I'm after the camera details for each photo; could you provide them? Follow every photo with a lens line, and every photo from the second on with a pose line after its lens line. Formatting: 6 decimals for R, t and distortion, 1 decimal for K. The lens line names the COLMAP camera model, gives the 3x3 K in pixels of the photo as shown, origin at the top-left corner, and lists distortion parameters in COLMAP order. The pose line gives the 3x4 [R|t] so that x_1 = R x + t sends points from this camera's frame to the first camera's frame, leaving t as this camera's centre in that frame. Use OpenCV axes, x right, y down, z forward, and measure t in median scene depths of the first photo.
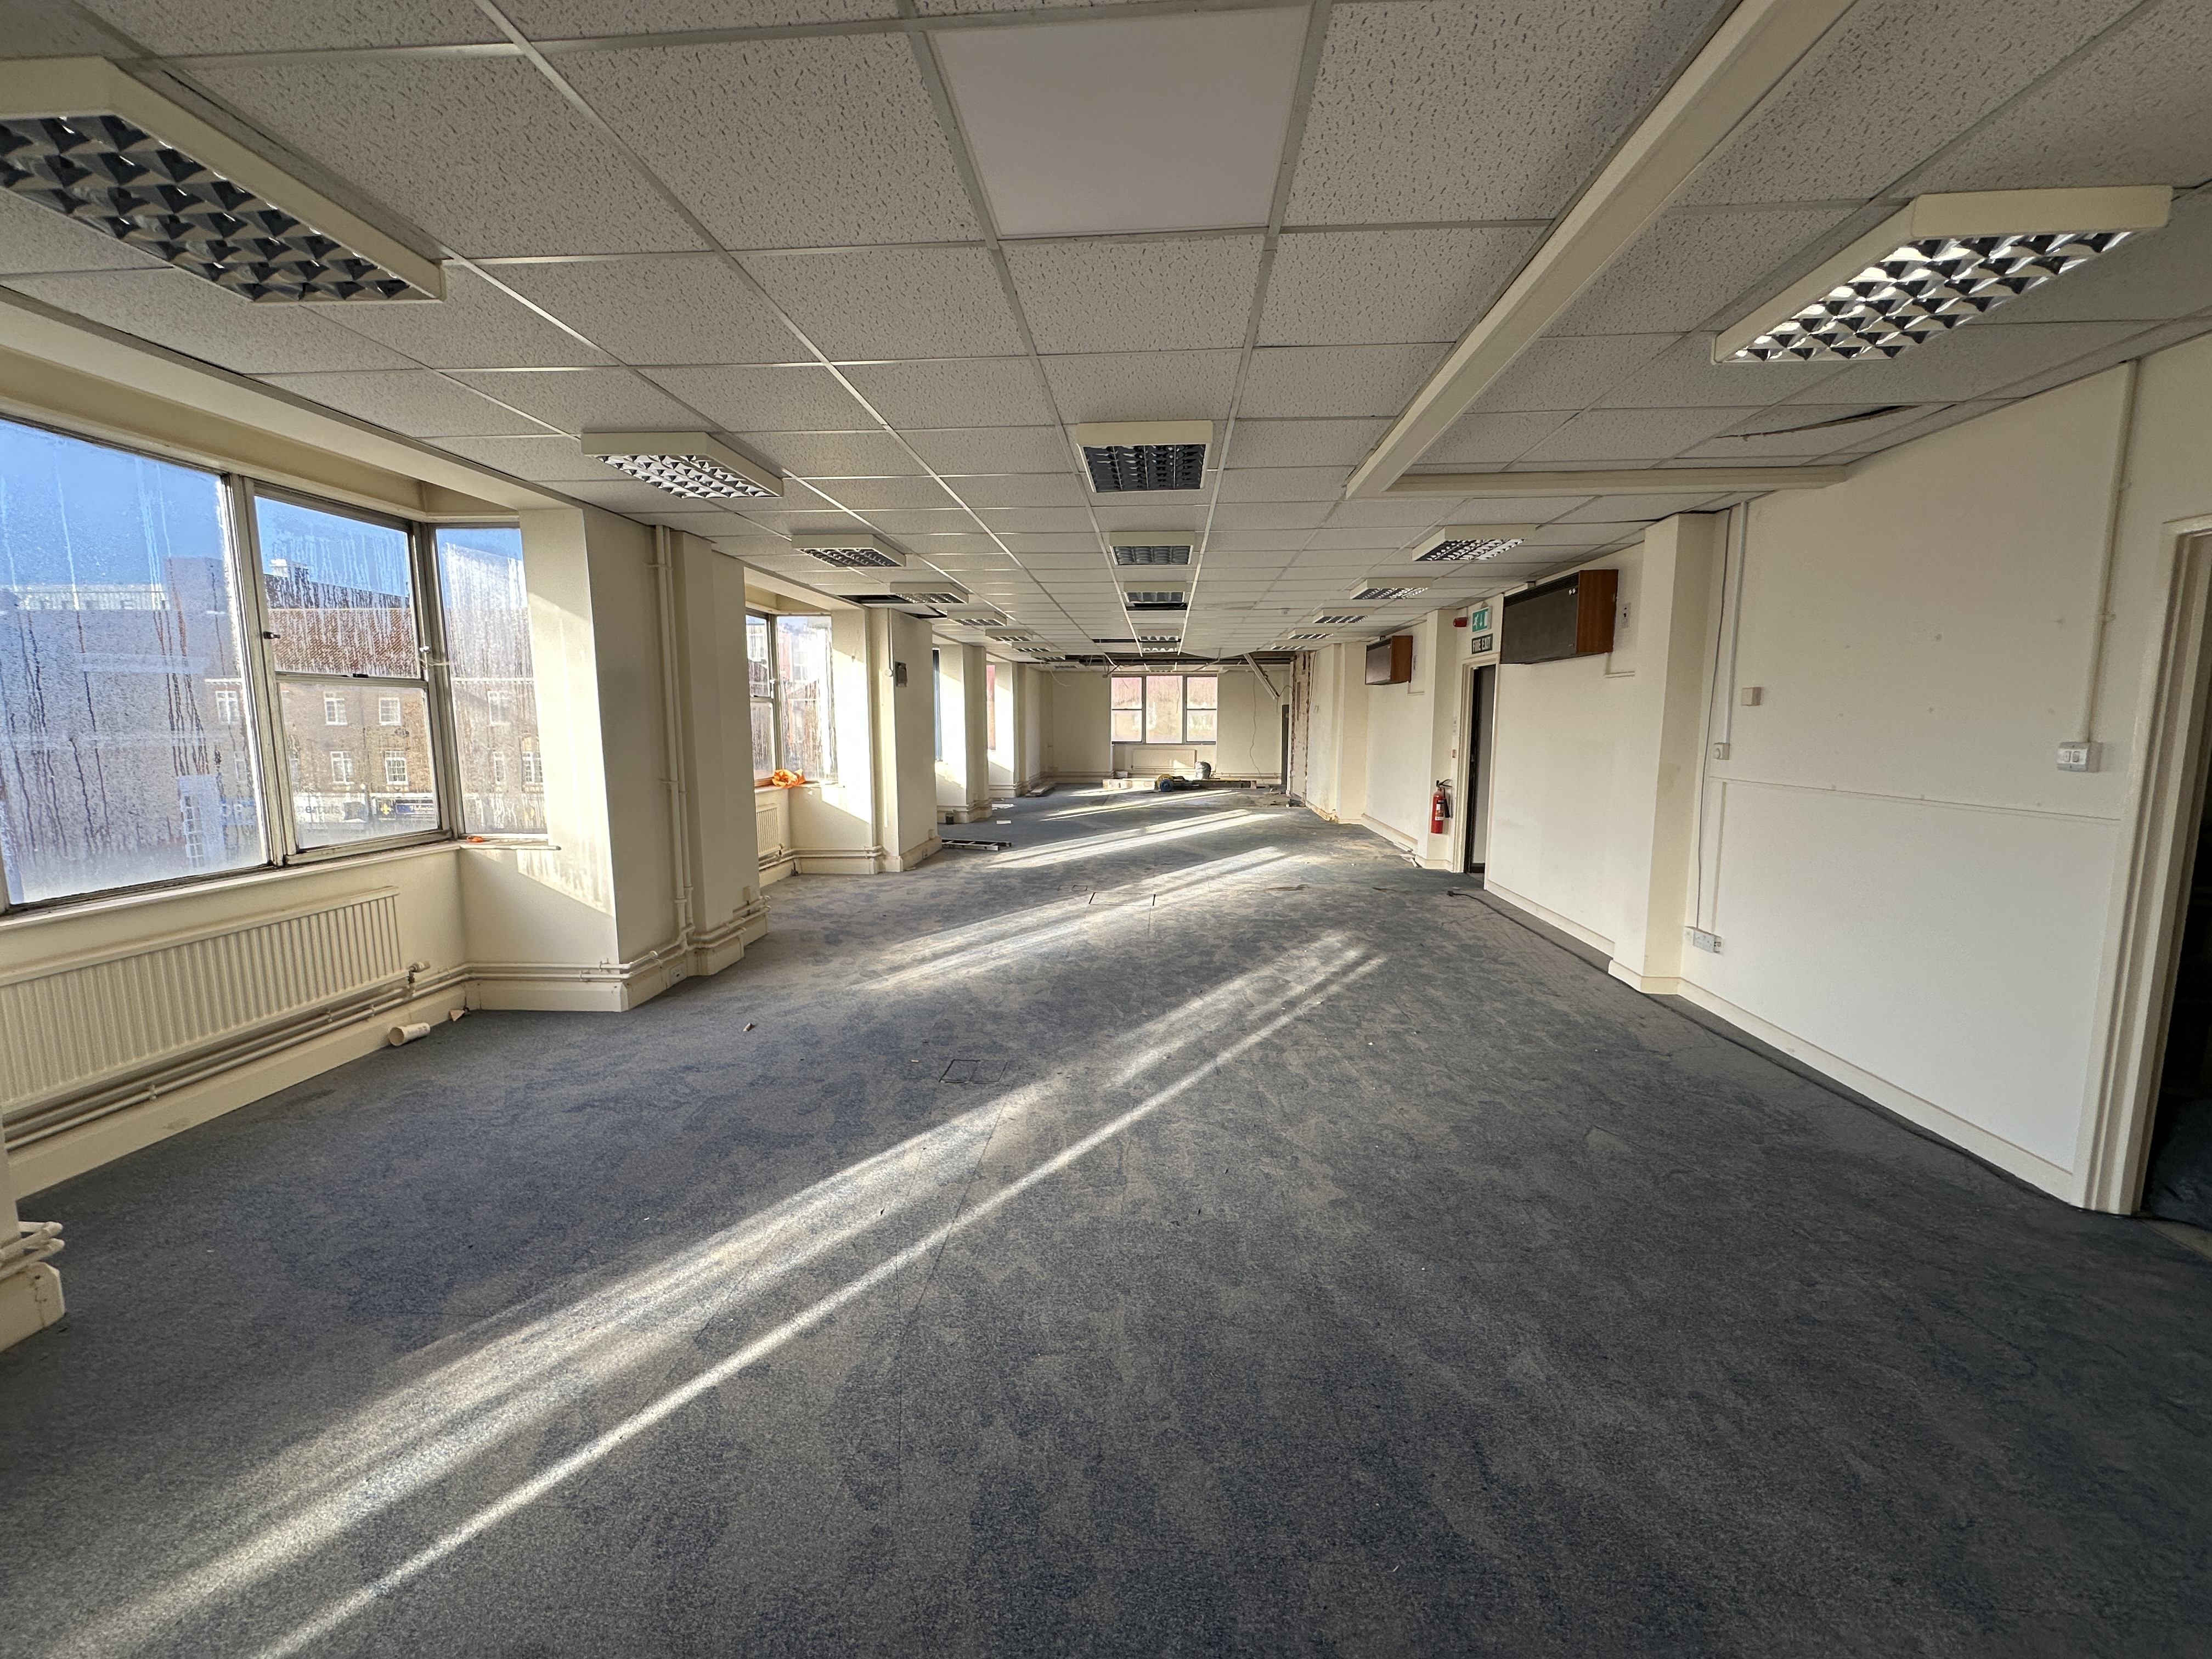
lens RADIAL K [[876.2, 0, 1104.4], [0, 876.2, 826.1], [0, 0, 1]] dist [-0.001240, -0.000312]
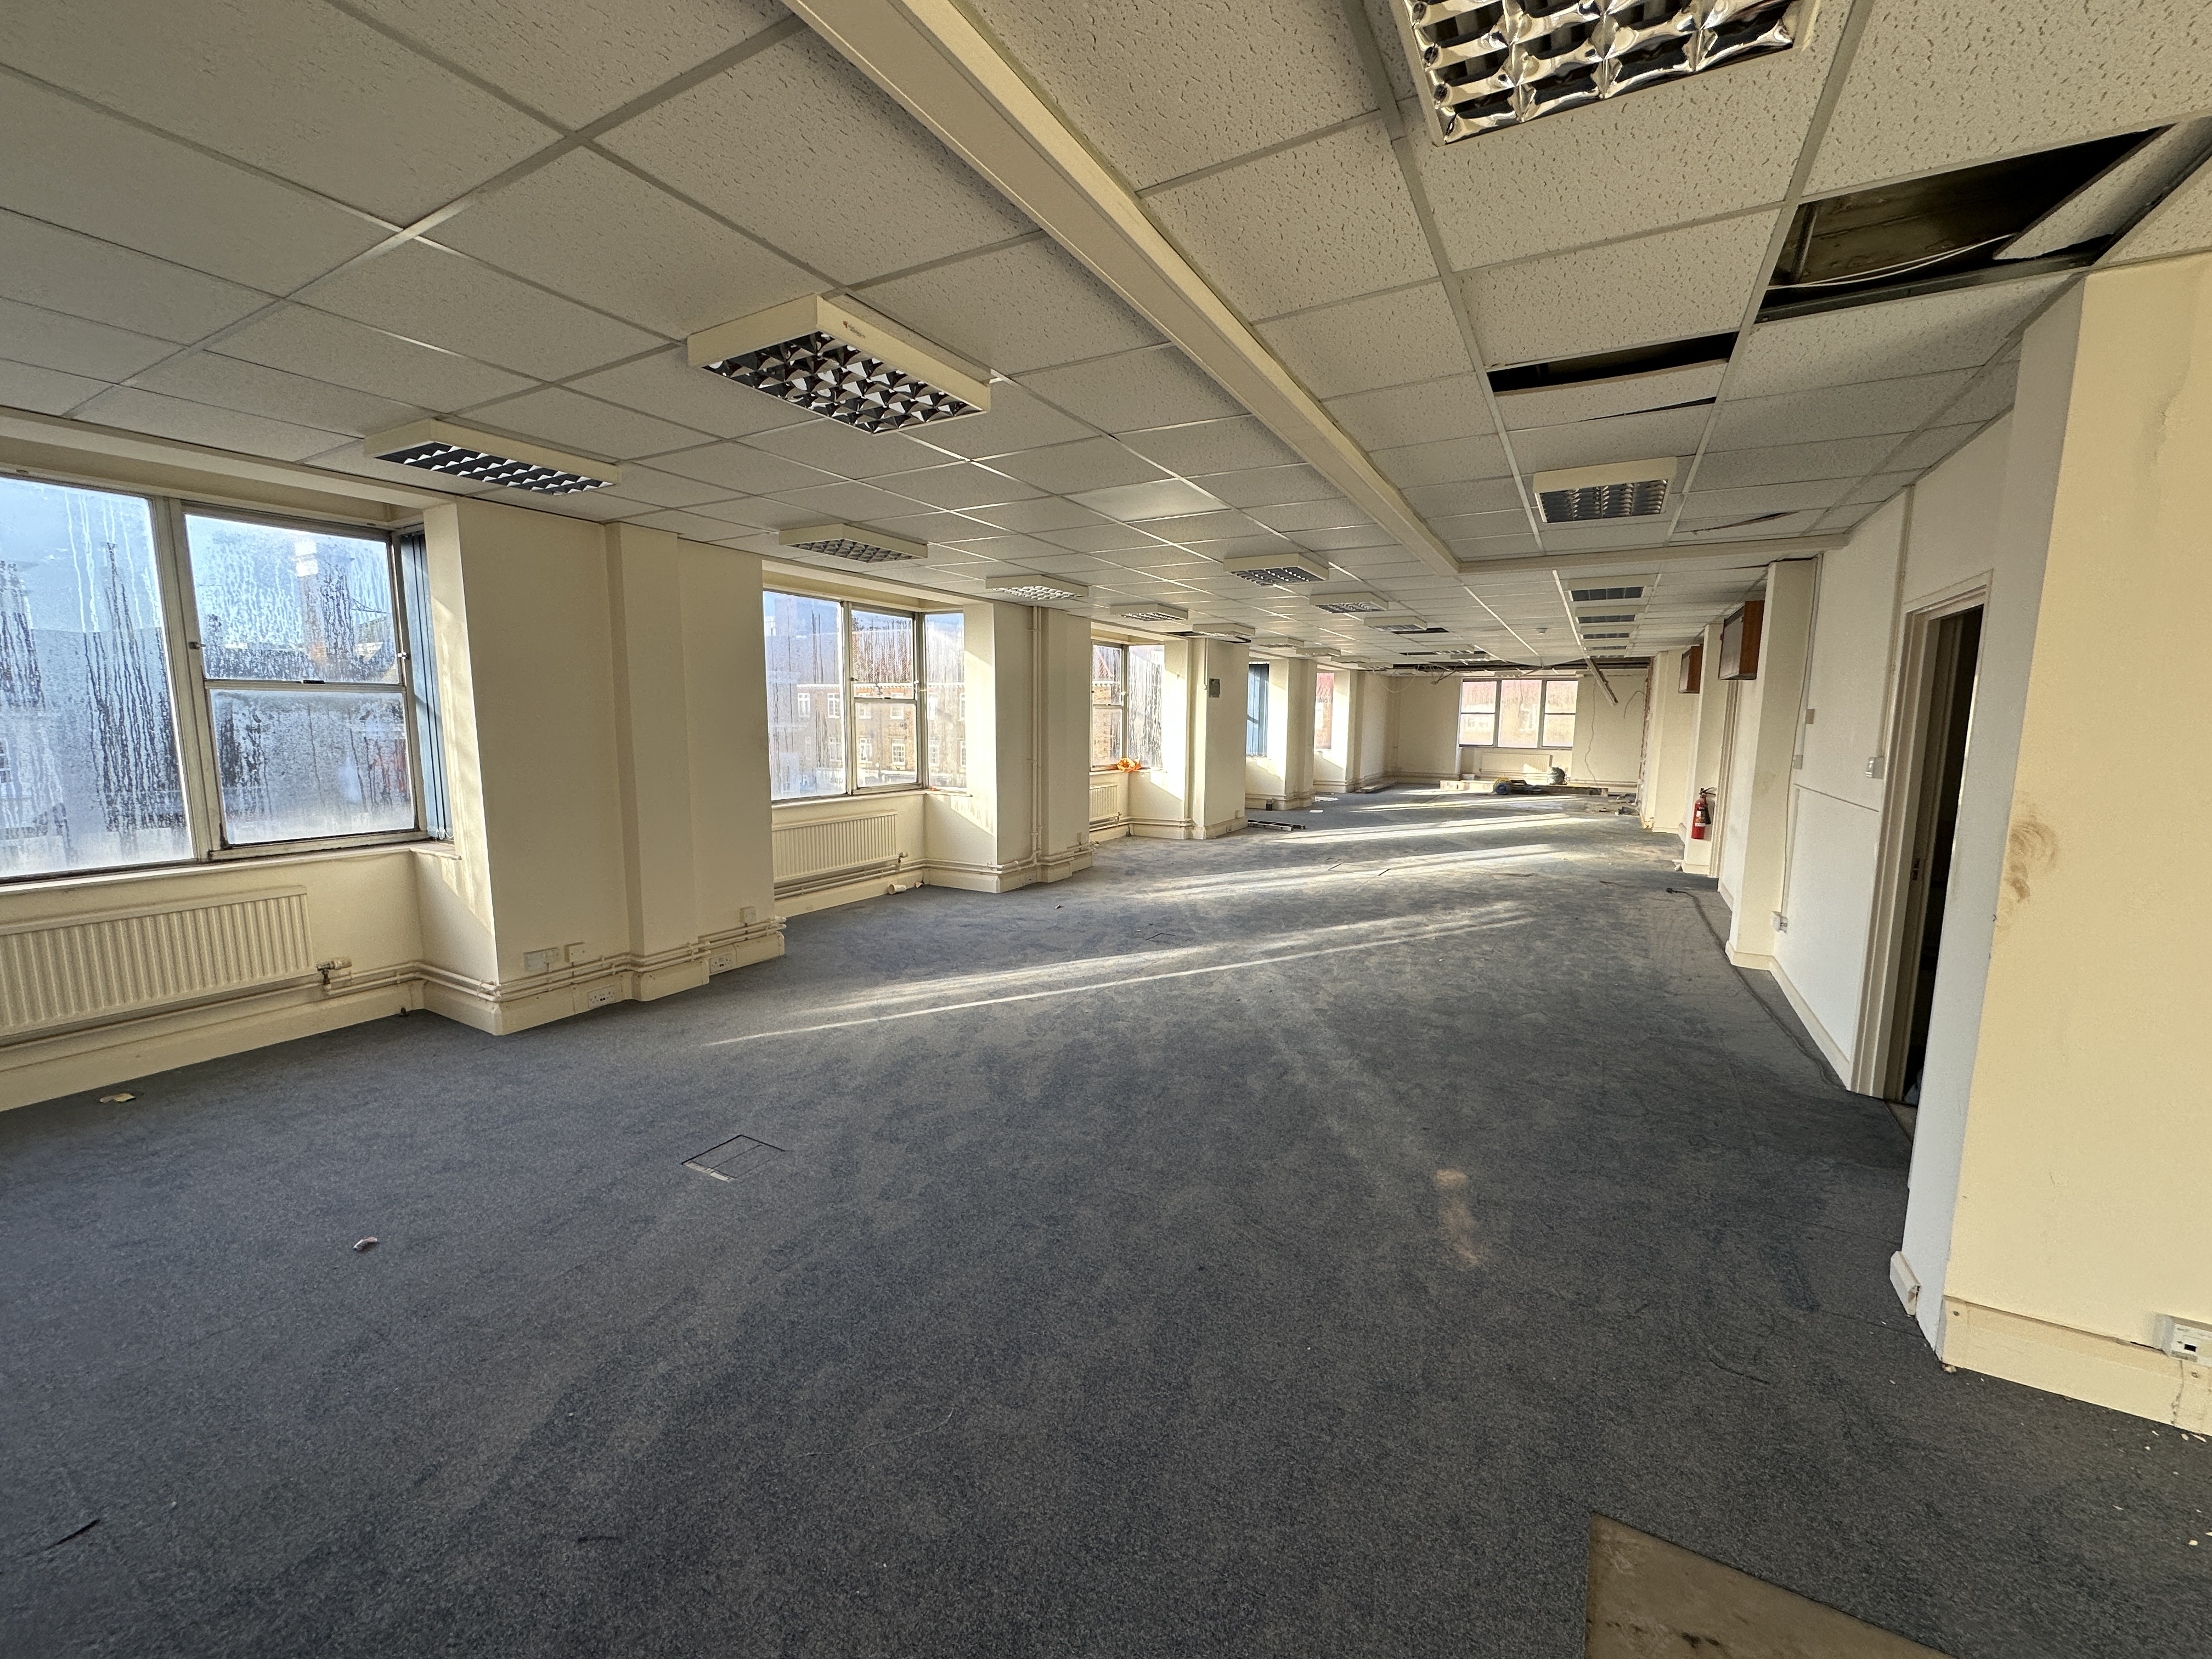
lens RADIAL K [[876.2, 0, 1104.4], [0, 876.2, 826.1], [0, 0, 1]] dist [-0.001240, -0.000312]
pose [[0.900752, 0.064131, -0.429573, 0.332844], [-0.063556, 0.997855, 0.015702, 0.037029], [0.429659, 0.013158, 0.902895, -0.416231]]
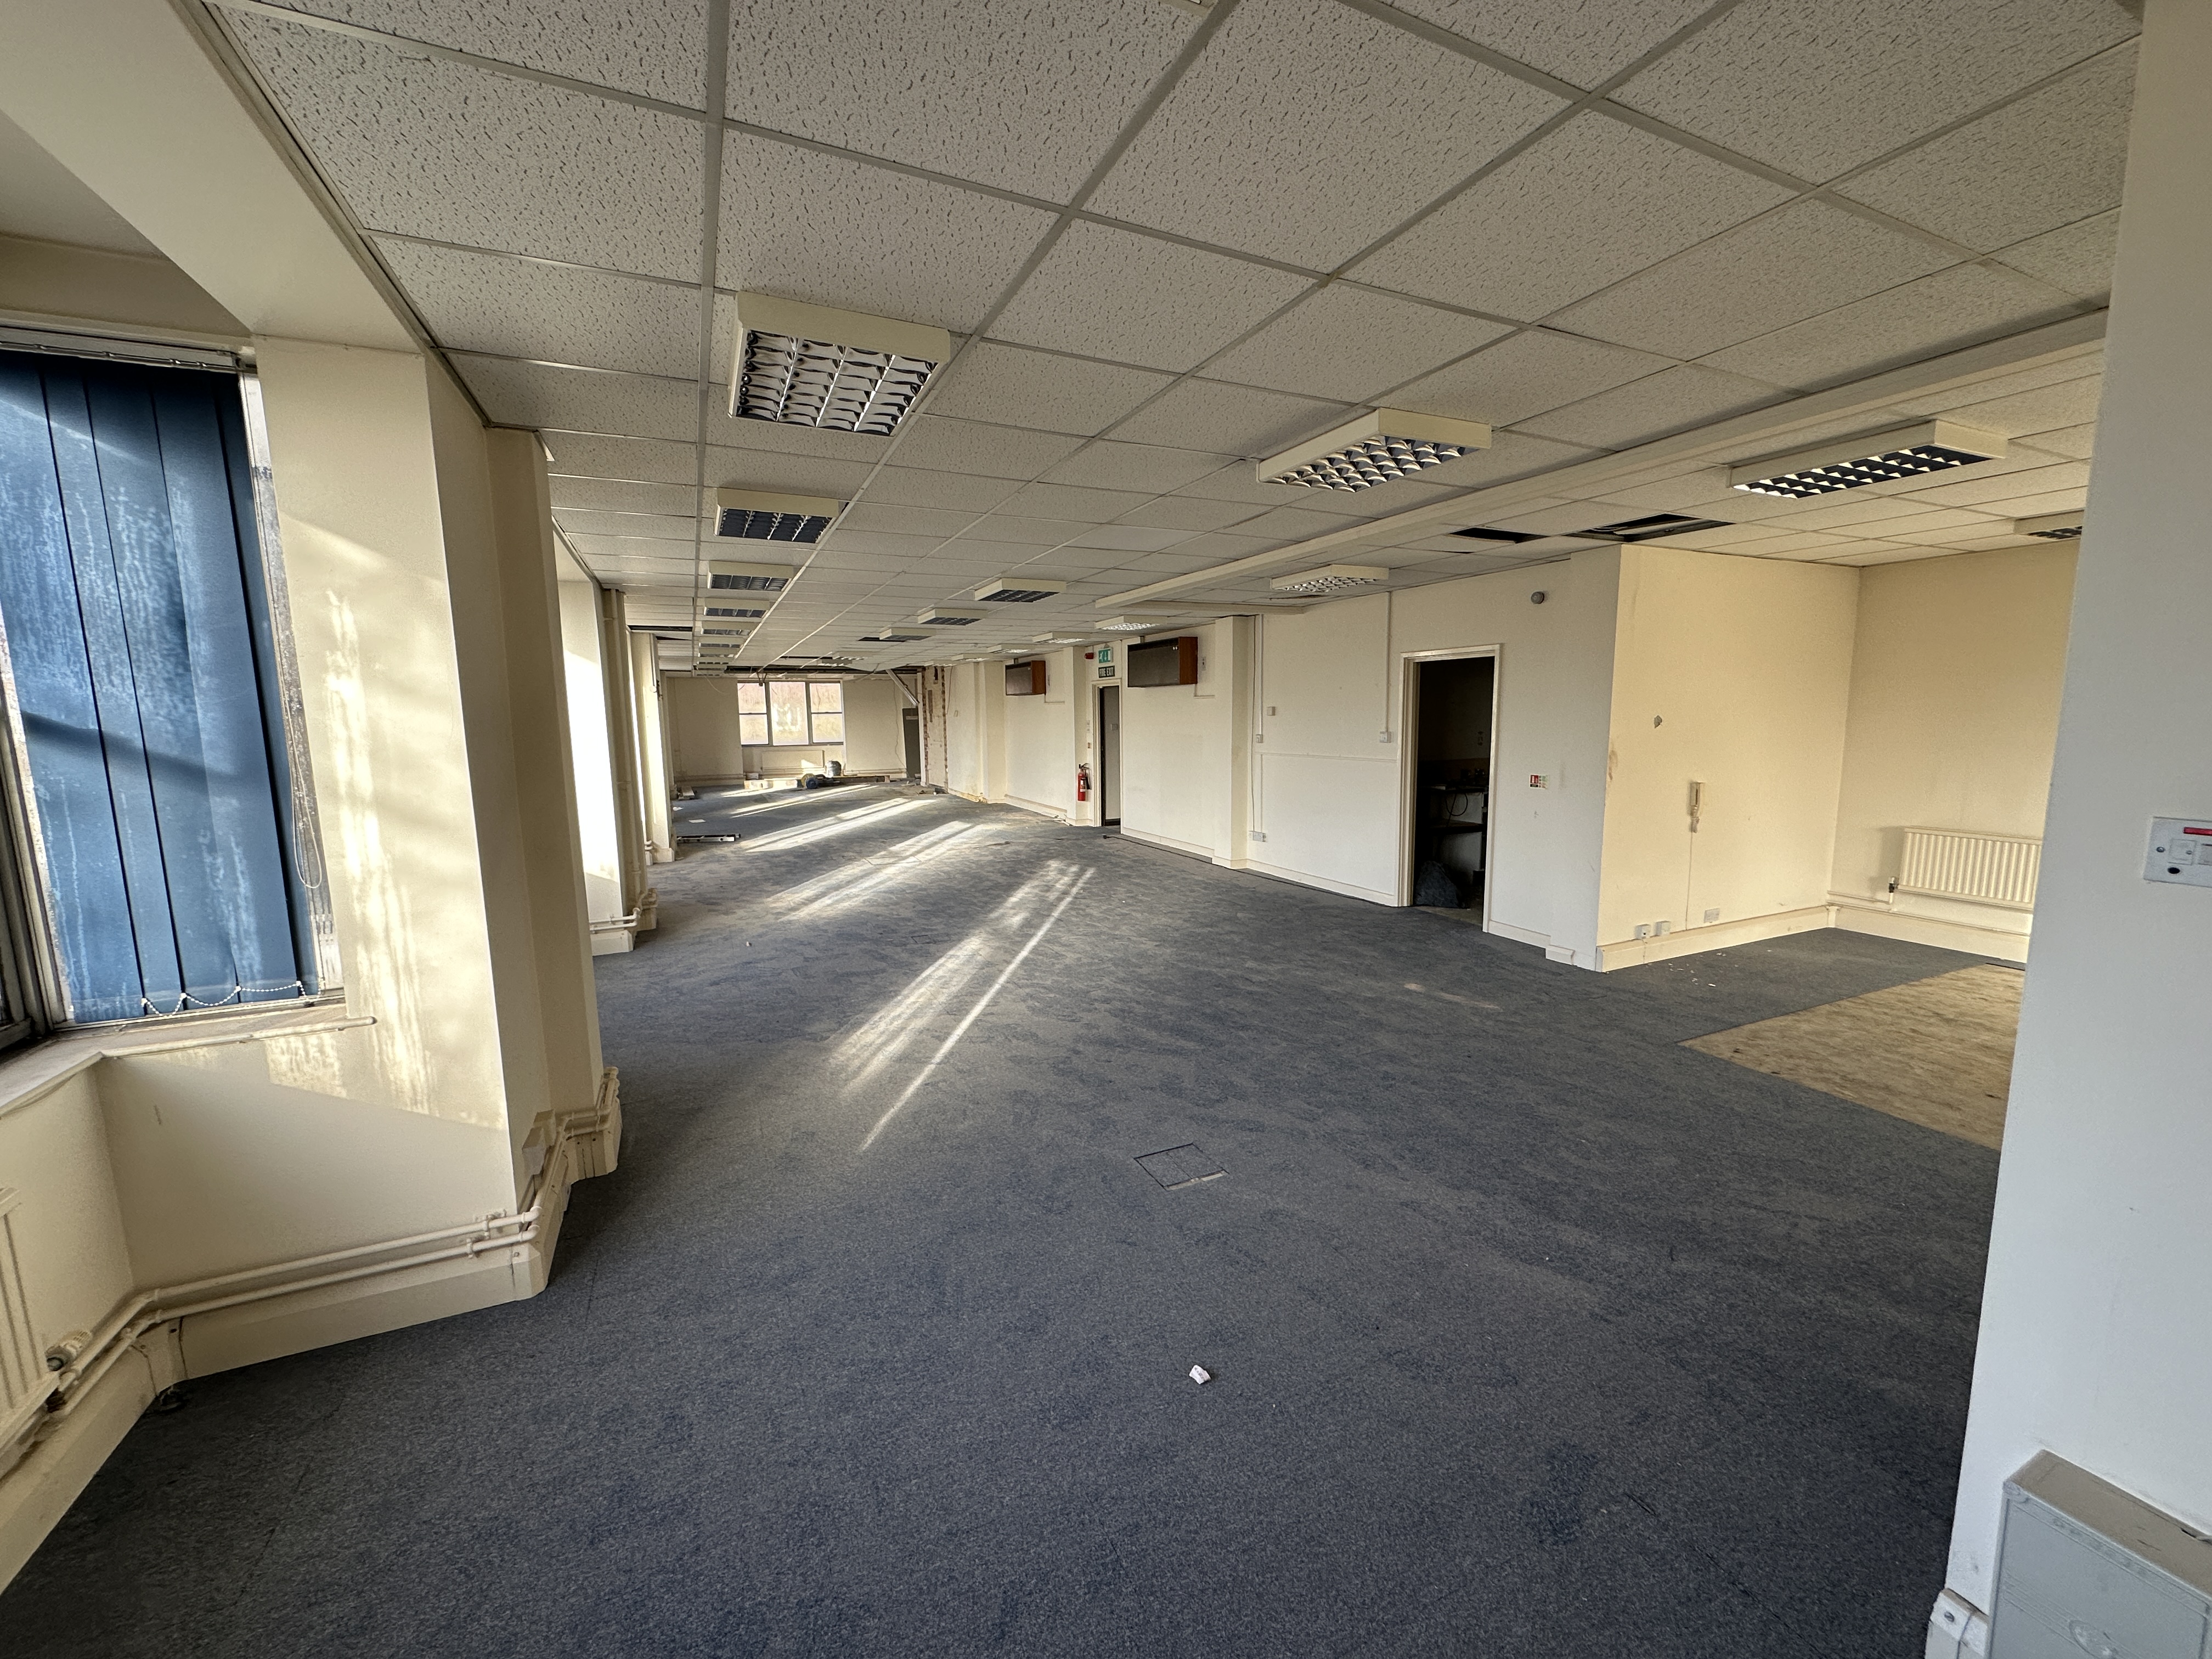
lens RADIAL K [[876.2, 0, 1104.4], [0, 876.2, 826.1], [0, 0, 1]] dist [-0.001240, -0.000312]
pose [[0.874208, -0.072767, 0.480068, -0.494988], [0.071752, 0.997212, 0.020492, 0.039703], [-0.480221, 0.016532, 0.876992, -0.491239]]
